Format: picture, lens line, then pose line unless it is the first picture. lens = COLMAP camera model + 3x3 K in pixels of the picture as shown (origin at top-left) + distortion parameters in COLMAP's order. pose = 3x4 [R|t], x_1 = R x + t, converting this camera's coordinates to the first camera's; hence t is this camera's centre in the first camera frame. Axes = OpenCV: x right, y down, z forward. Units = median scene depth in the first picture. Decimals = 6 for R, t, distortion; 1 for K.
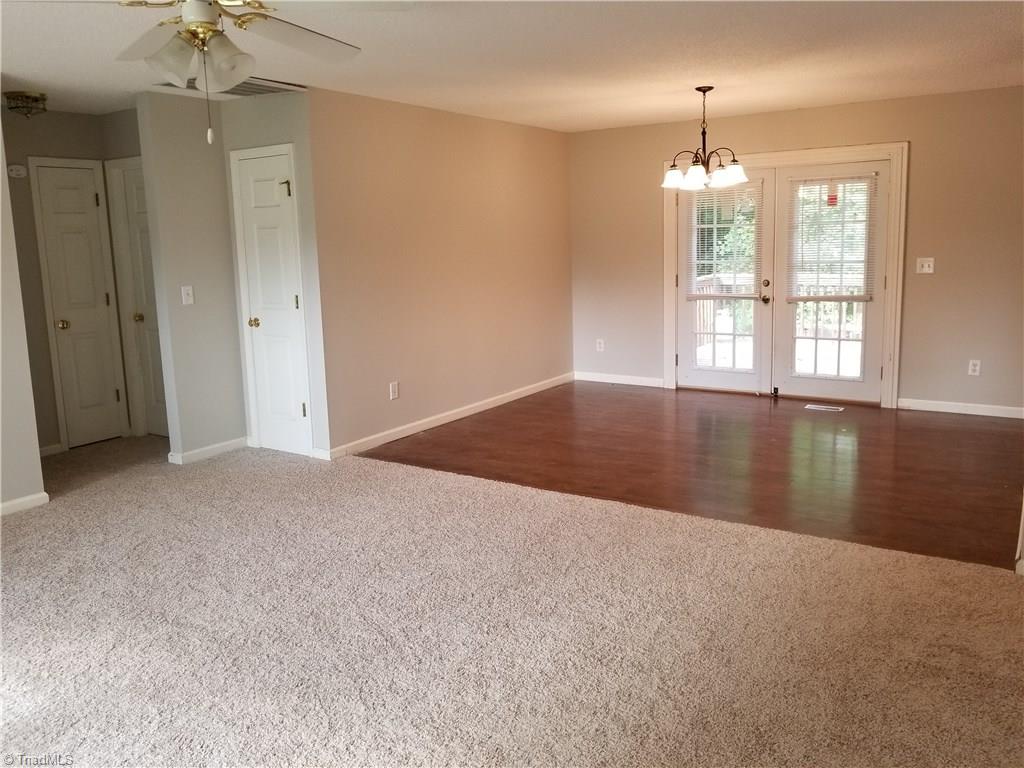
lens RADIAL K [[814.2, 0, 507.9], [0, 814.2, 376.3], [0, 0, 1]] dist [-0.009878, 0.006541]
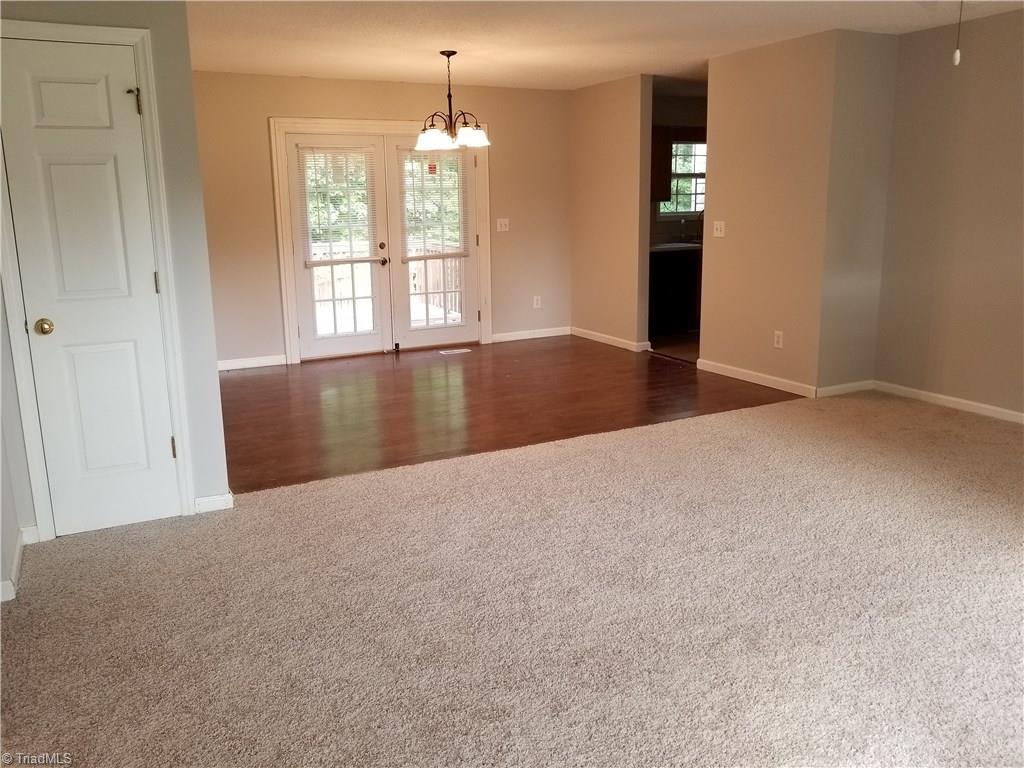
lens RADIAL K [[814.2, 0, 507.5], [0, 814.2, 387.8], [0, 0, 1]] dist [-0.009878, 0.006541]
pose [[0.480287, -0.178460, 0.858765, -0.558964], [0.151832, 0.981218, 0.118991, -0.035757], [-0.863870, 0.073238, 0.498362, 0.358621]]
